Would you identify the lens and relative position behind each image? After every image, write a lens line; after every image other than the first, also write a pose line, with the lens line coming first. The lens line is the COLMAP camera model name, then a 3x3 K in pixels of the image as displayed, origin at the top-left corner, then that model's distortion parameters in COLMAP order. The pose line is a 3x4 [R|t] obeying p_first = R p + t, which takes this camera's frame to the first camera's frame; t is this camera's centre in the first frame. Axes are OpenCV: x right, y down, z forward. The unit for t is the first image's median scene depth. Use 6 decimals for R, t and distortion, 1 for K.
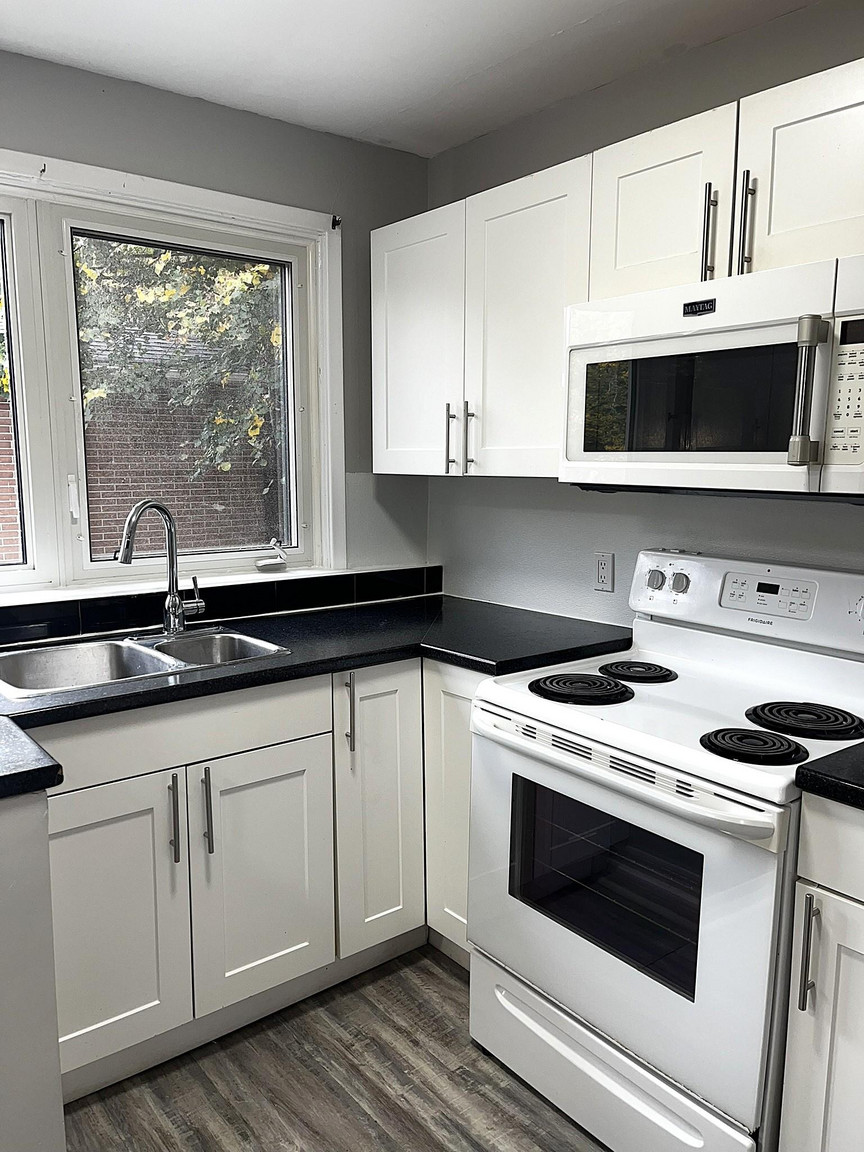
lens RADIAL K [[863.8, 0, 421.3], [0, 863.8, 574.6], [0, 0, 1]] dist [0.069644, -0.089933]
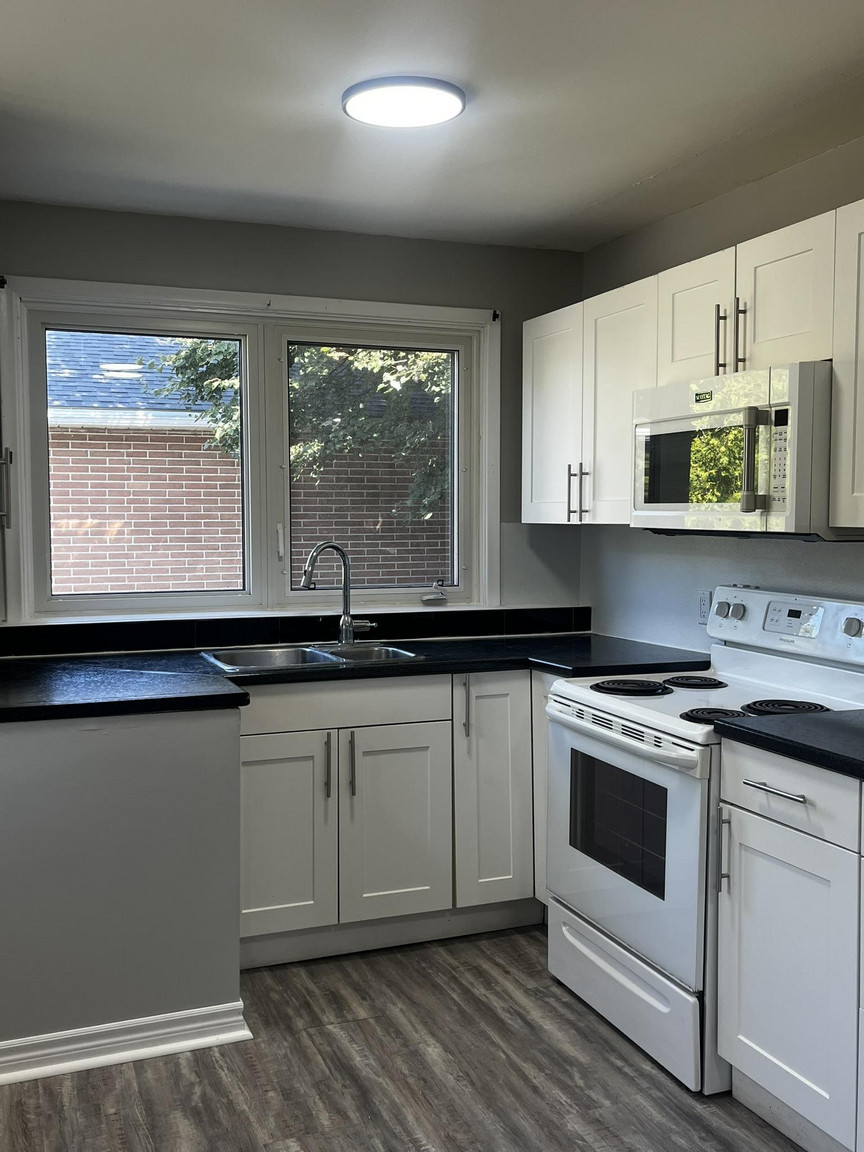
lens RADIAL K [[1118.6, 0, 432.0], [0, 1118.6, 576.0], [0, 0, 1]] dist [0.085138, -0.140516]
pose [[0.960018, 0.013577, -0.279609, 0.349007], [-0.036030, 0.996508, -0.075319, 0.099495], [0.277610, 0.082382, 0.957155, -0.650422]]
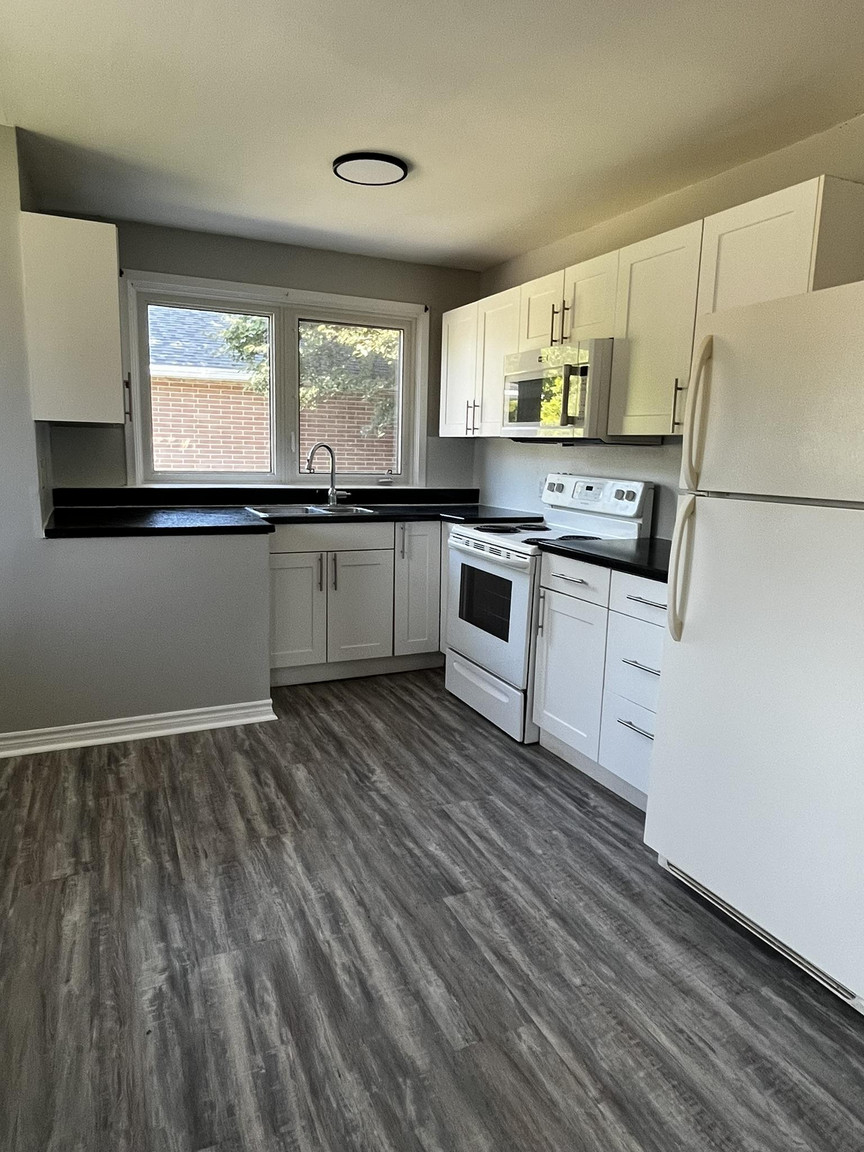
lens RADIAL K [[712.0, 0, 439.2], [0, 712.0, 570.1], [0, 0, 1]] dist [-0.005455, -0.000324]
pose [[0.976246, 0.061830, -0.207656, 0.409832], [-0.055970, 0.997854, 0.033983, 0.175875], [0.209311, -0.021554, 0.977611, -0.786509]]
